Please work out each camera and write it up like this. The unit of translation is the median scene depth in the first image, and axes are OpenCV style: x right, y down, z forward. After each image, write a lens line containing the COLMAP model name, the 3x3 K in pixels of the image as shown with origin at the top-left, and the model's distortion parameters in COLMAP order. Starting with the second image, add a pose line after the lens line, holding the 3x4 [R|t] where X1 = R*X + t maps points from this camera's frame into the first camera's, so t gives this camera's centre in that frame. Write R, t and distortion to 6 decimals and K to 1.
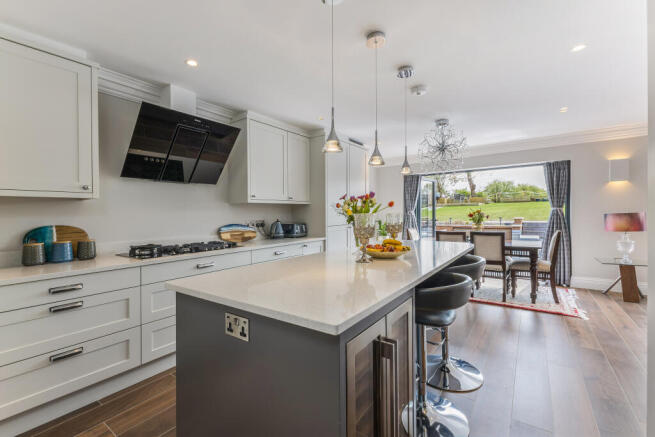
lens RADIAL K [[287.3, 0, 329.4], [0, 287.3, 215.1], [0, 0, 1]] dist [0.005127, 0.000090]
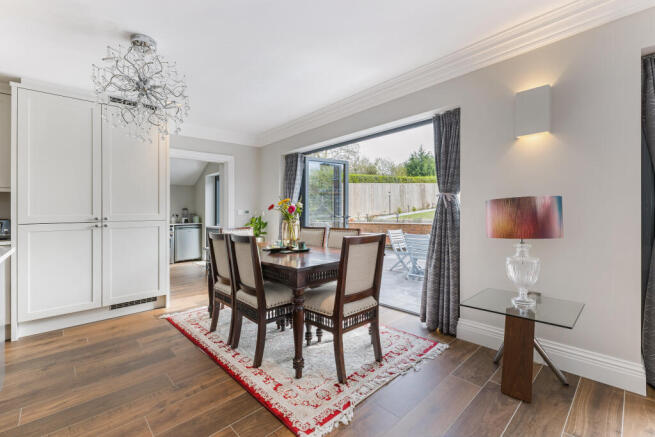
lens RADIAL K [[287.3, 0, 327.9], [0, 287.3, 216.1], [0, 0, 1]] dist [0.005127, 0.000090]
pose [[0.979391, -0.001432, -0.201968, 0.844464], [0.003137, 0.999962, 0.008122, 0.016883], [0.201949, -0.008588, 0.979358, 0.502490]]
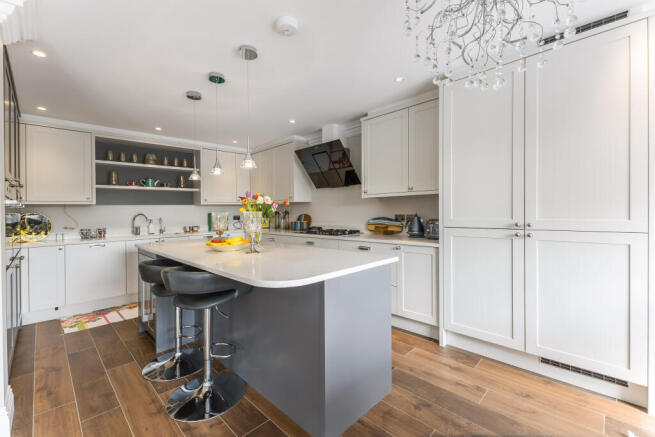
lens RADIAL K [[287.3, 0, 326.9], [0, 287.3, 210.6], [0, 0, 1]] dist [0.005127, 0.000090]
pose [[-0.170907, 0.009353, -0.985243, 0.679116], [0.005522, 0.999948, 0.008535, -0.004072], [0.985272, -0.003982, -0.170950, 0.865455]]
